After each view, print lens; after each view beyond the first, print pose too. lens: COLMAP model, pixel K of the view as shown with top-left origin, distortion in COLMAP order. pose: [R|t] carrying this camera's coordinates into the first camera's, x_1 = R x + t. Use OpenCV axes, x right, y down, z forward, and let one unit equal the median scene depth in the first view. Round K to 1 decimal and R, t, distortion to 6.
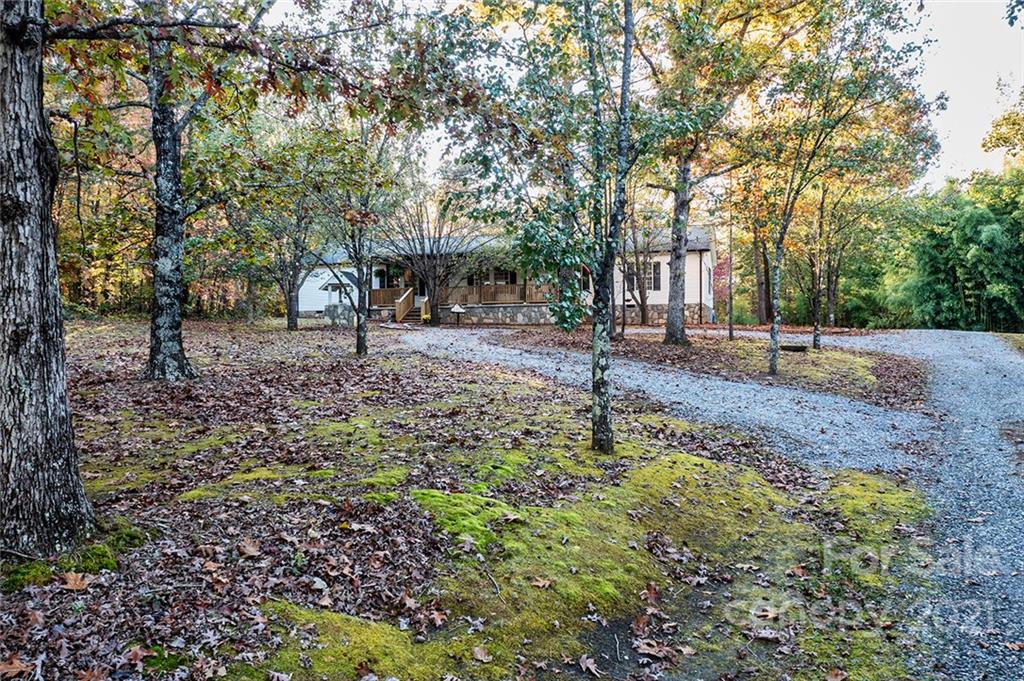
lens RADIAL K [[805.1, 0, 511.7], [0, 805.1, 339.1], [0, 0, 1]] dist [-0.015134, -0.000304]
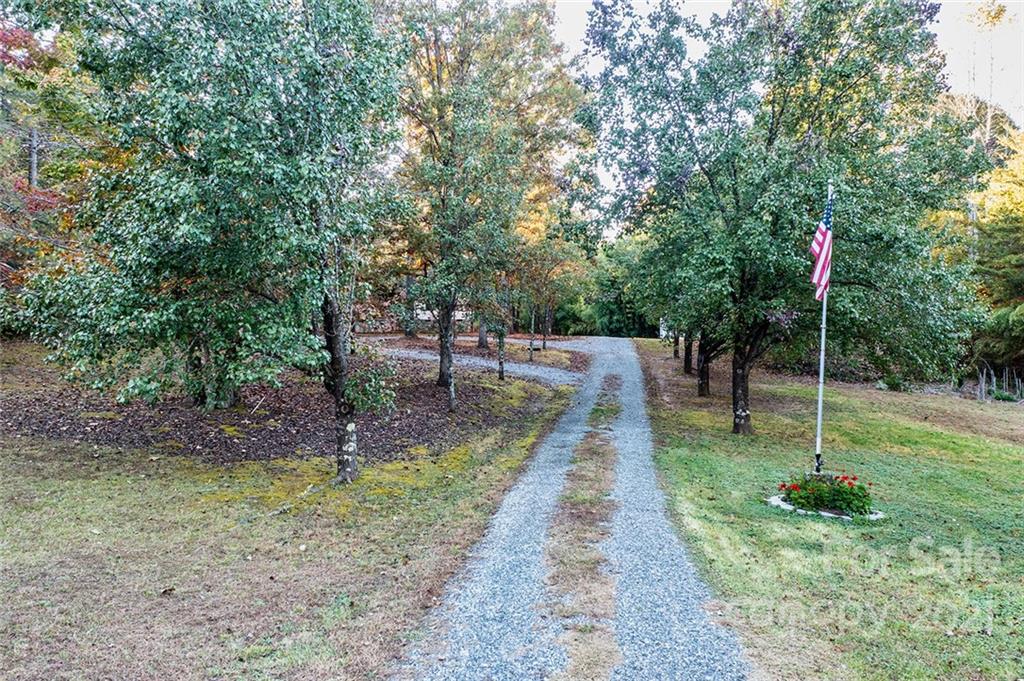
lens RADIAL K [[805.1, 0, 511.7], [0, 805.1, 339.1], [0, 0, 1]] dist [-0.015134, -0.000304]
pose [[0.942025, -0.002549, 0.335533, -0.226257], [0.000071, 0.999973, 0.007397, -0.016746], [-0.335542, -0.006944, 0.942000, -0.527572]]
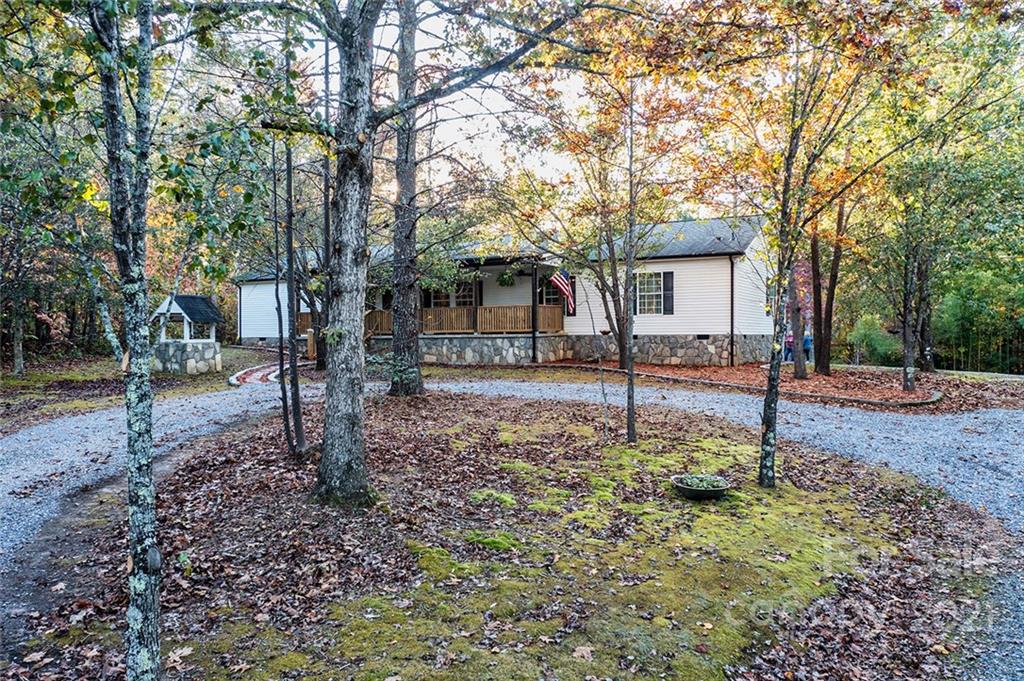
lens RADIAL K [[805.1, 0, 511.7], [0, 805.1, 339.1], [0, 0, 1]] dist [-0.015134, -0.000304]
pose [[0.977008, 0.003263, -0.213179, 0.198877], [-0.003005, 0.999994, 0.001538, -0.041086], [0.213182, -0.000862, 0.977012, 0.317948]]
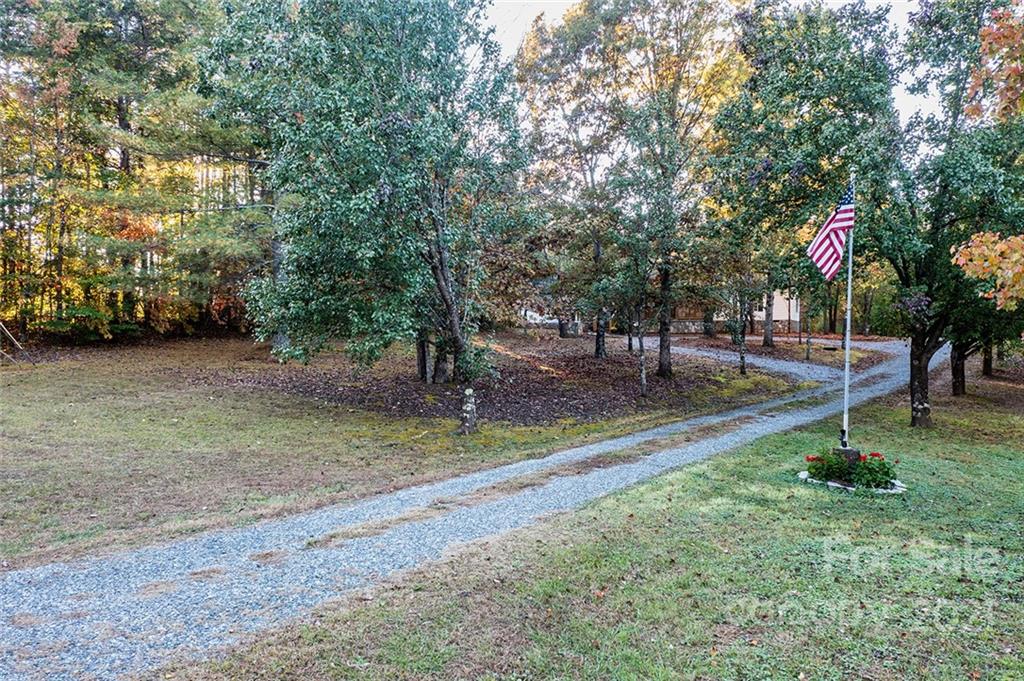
lens RADIAL K [[805.1, 0, 511.7], [0, 805.1, 339.1], [0, 0, 1]] dist [-0.015134, -0.000304]
pose [[0.992110, 0.001979, -0.125353, -0.104396], [-0.001893, 0.999998, 0.000811, -0.006919], [0.125354, -0.000568, 0.992112, -0.615324]]
